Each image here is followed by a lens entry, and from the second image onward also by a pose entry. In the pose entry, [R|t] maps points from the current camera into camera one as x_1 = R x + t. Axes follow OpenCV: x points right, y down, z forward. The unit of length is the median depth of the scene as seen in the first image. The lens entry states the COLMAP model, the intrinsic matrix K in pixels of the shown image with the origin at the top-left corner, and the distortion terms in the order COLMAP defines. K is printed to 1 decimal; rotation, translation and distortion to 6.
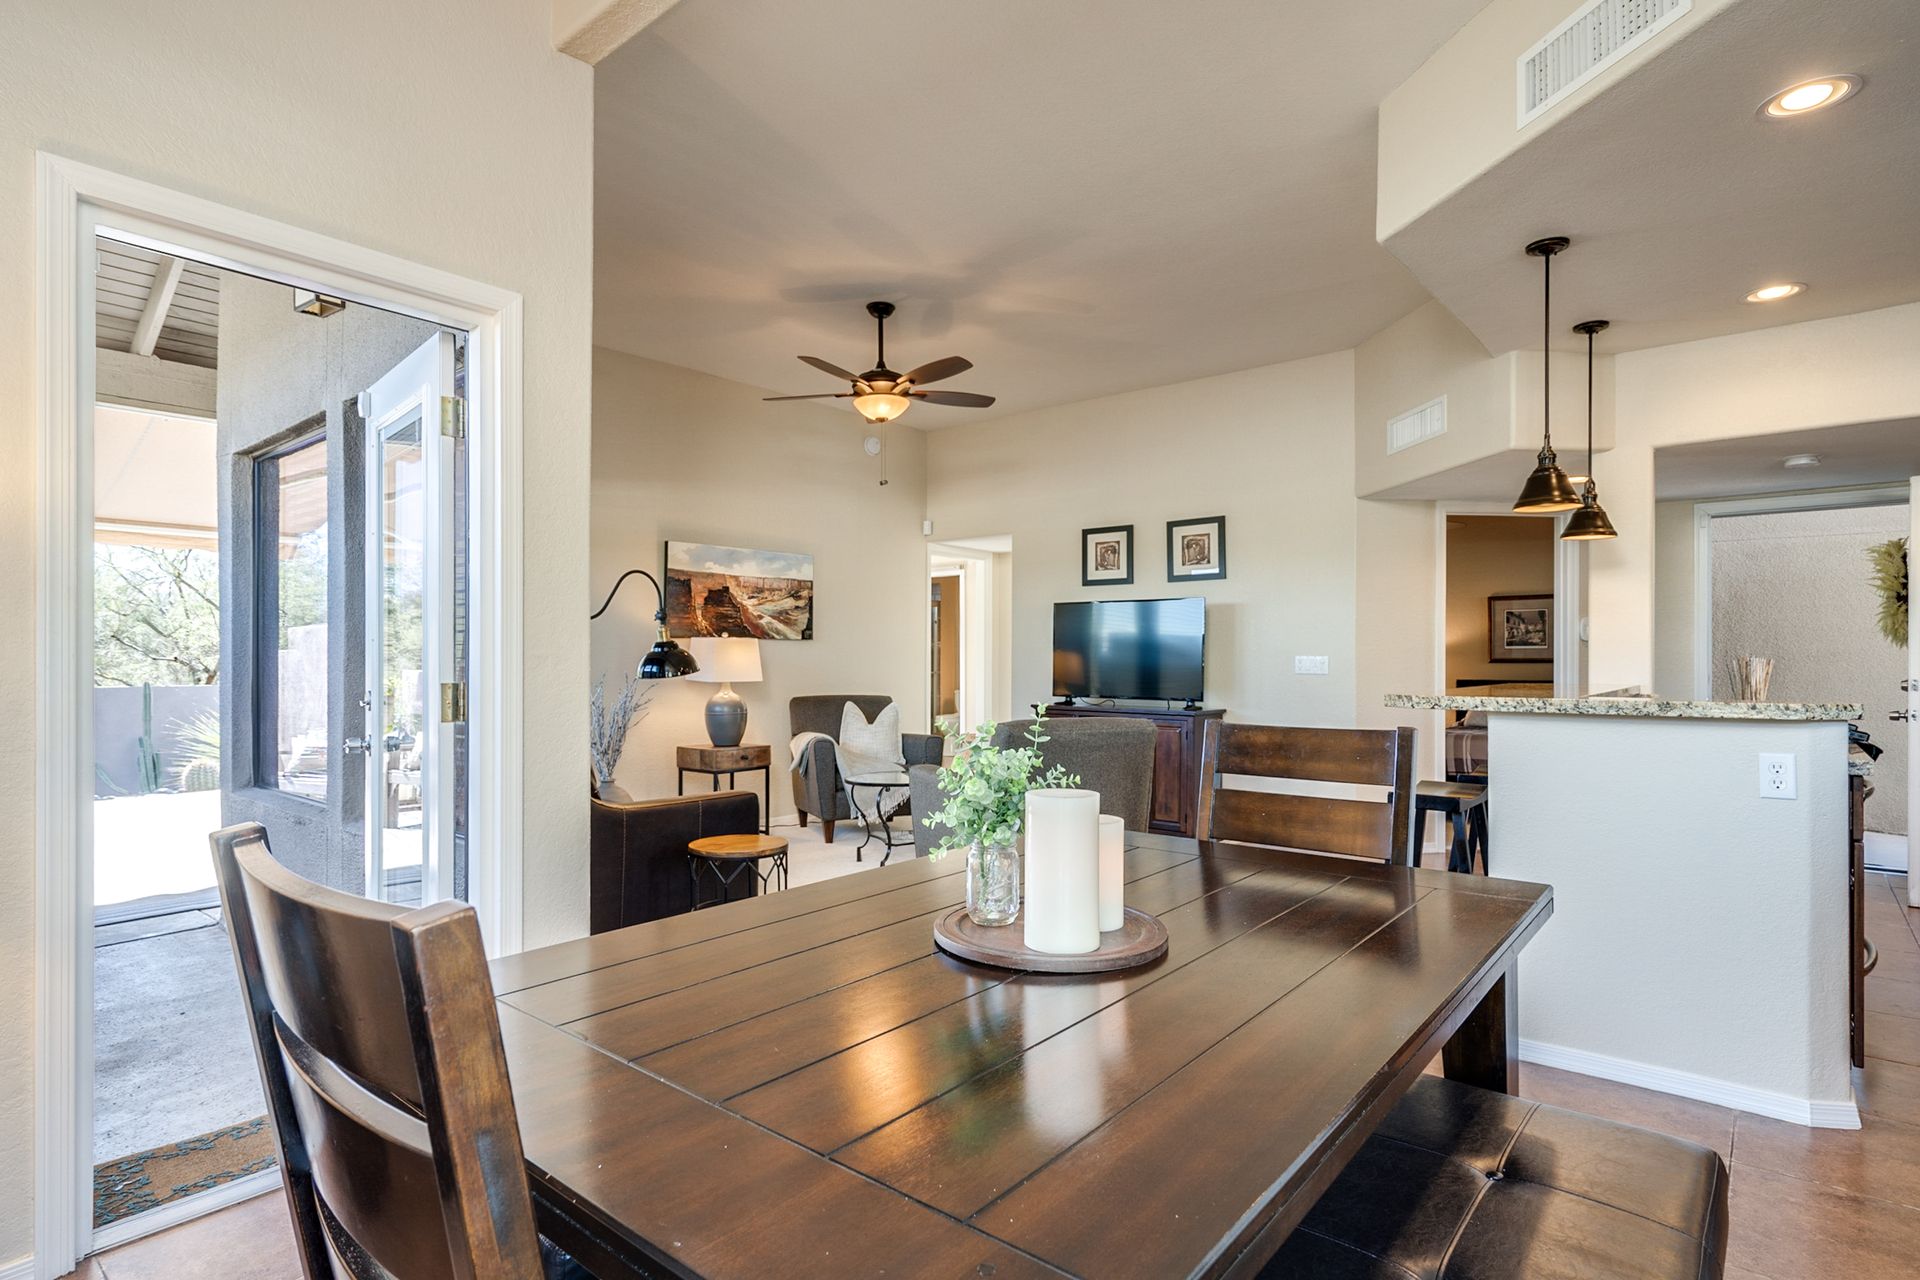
lens RADIAL K [[959.6, 0, 992.7], [0, 959.6, 654.6], [0, 0, 1]] dist [0.013839, 0.000090]
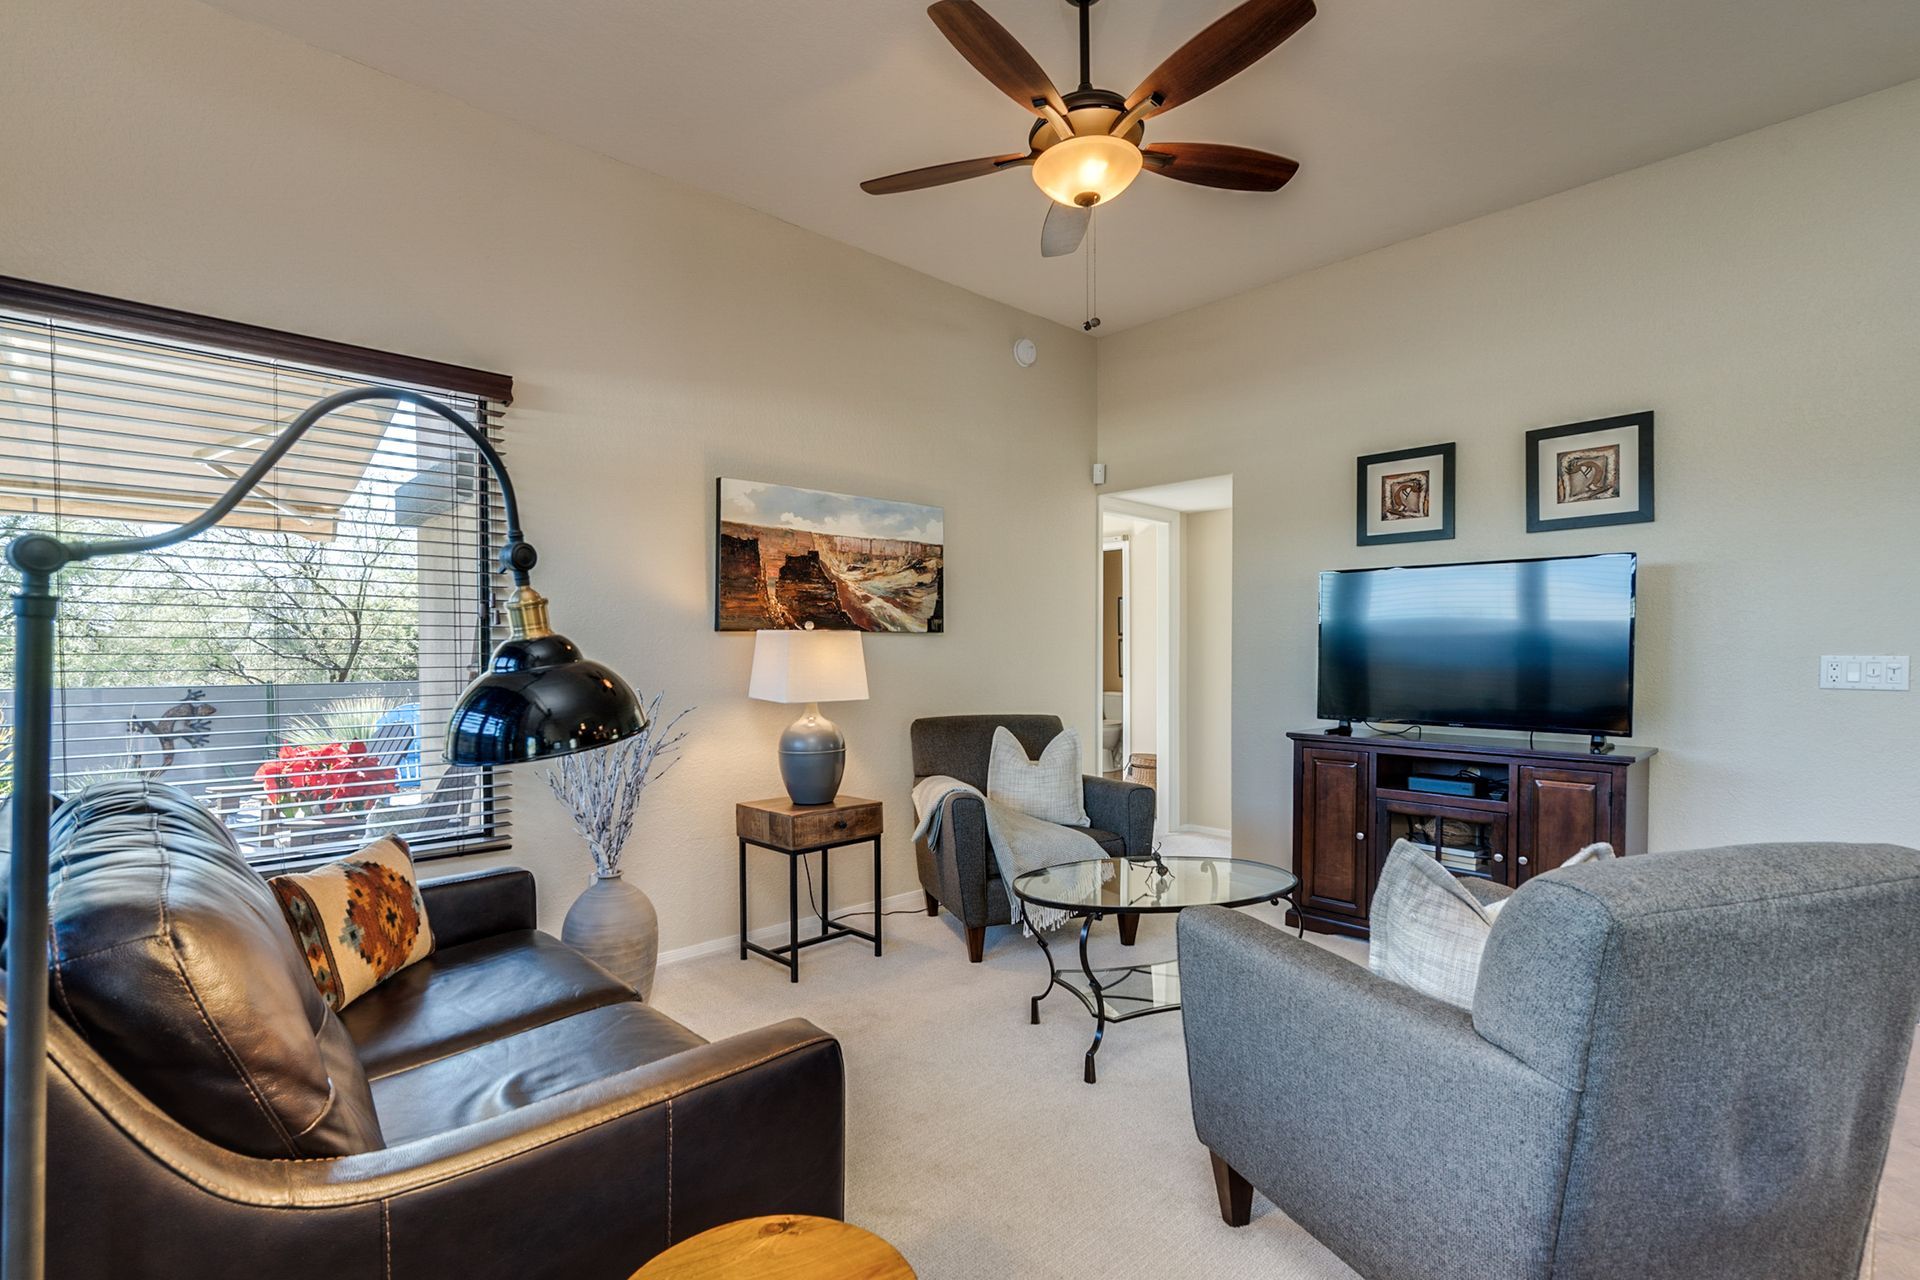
lens RADIAL K [[891.2, 0, 991.1], [0, 891.2, 663.5], [0, 0, 1]] dist [0.006047, 0.000525]
pose [[0.993620, -0.003229, -0.112738, -0.089935], [0.005405, 0.999805, 0.019002, -0.005888], [0.112654, -0.019490, 0.993443, 0.409133]]
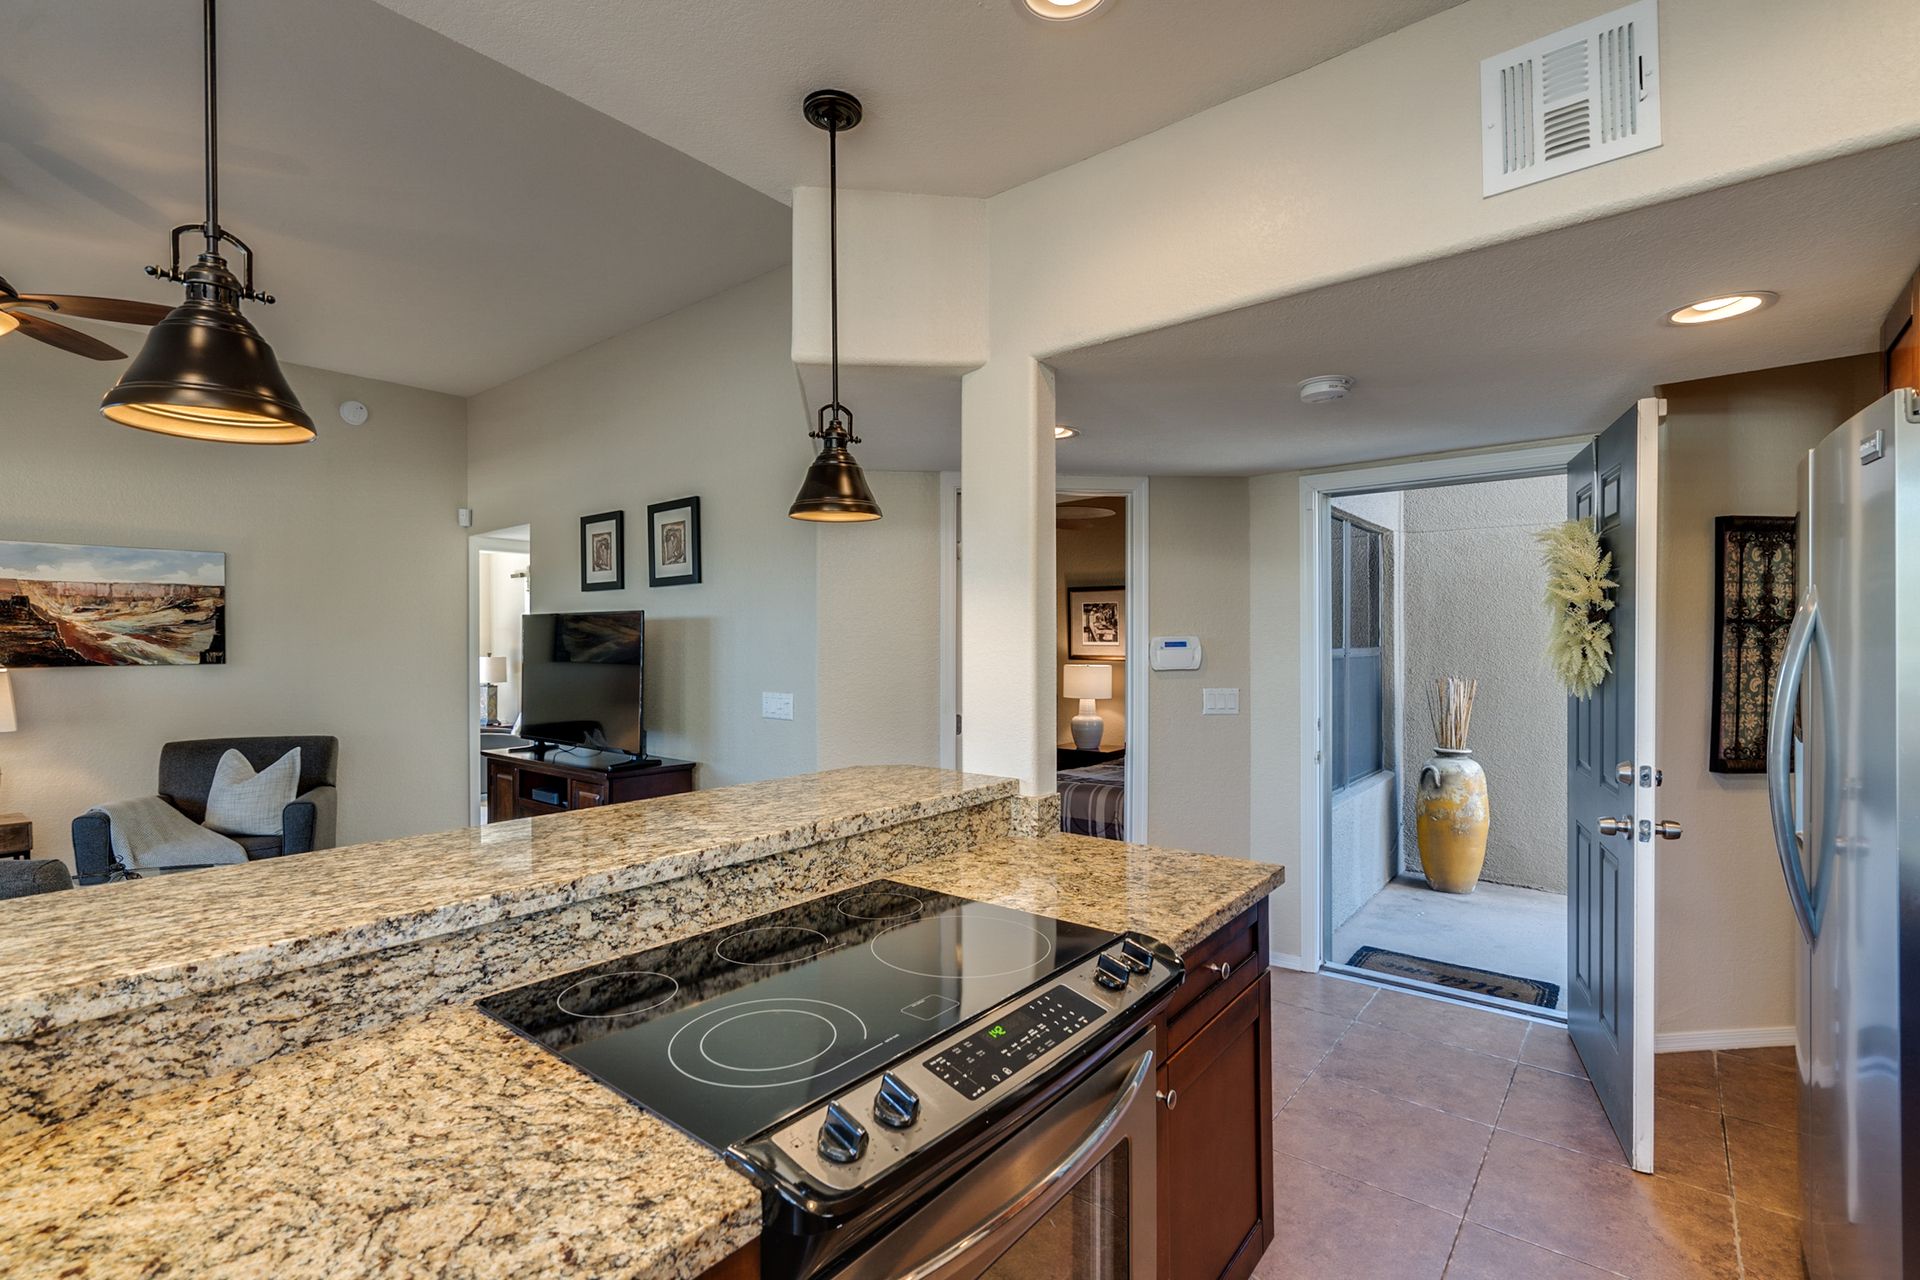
lens RADIAL K [[861.0, 0, 966.6], [0, 861.0, 644.9], [0, 0, 1]] dist [0.009429, 0.000081]
pose [[0.999987, -0.005165, -0.000015, 0.432458], [0.005165, 0.999957, 0.007645, -0.035152], [-0.000024, -0.007645, 0.999971, 0.337757]]
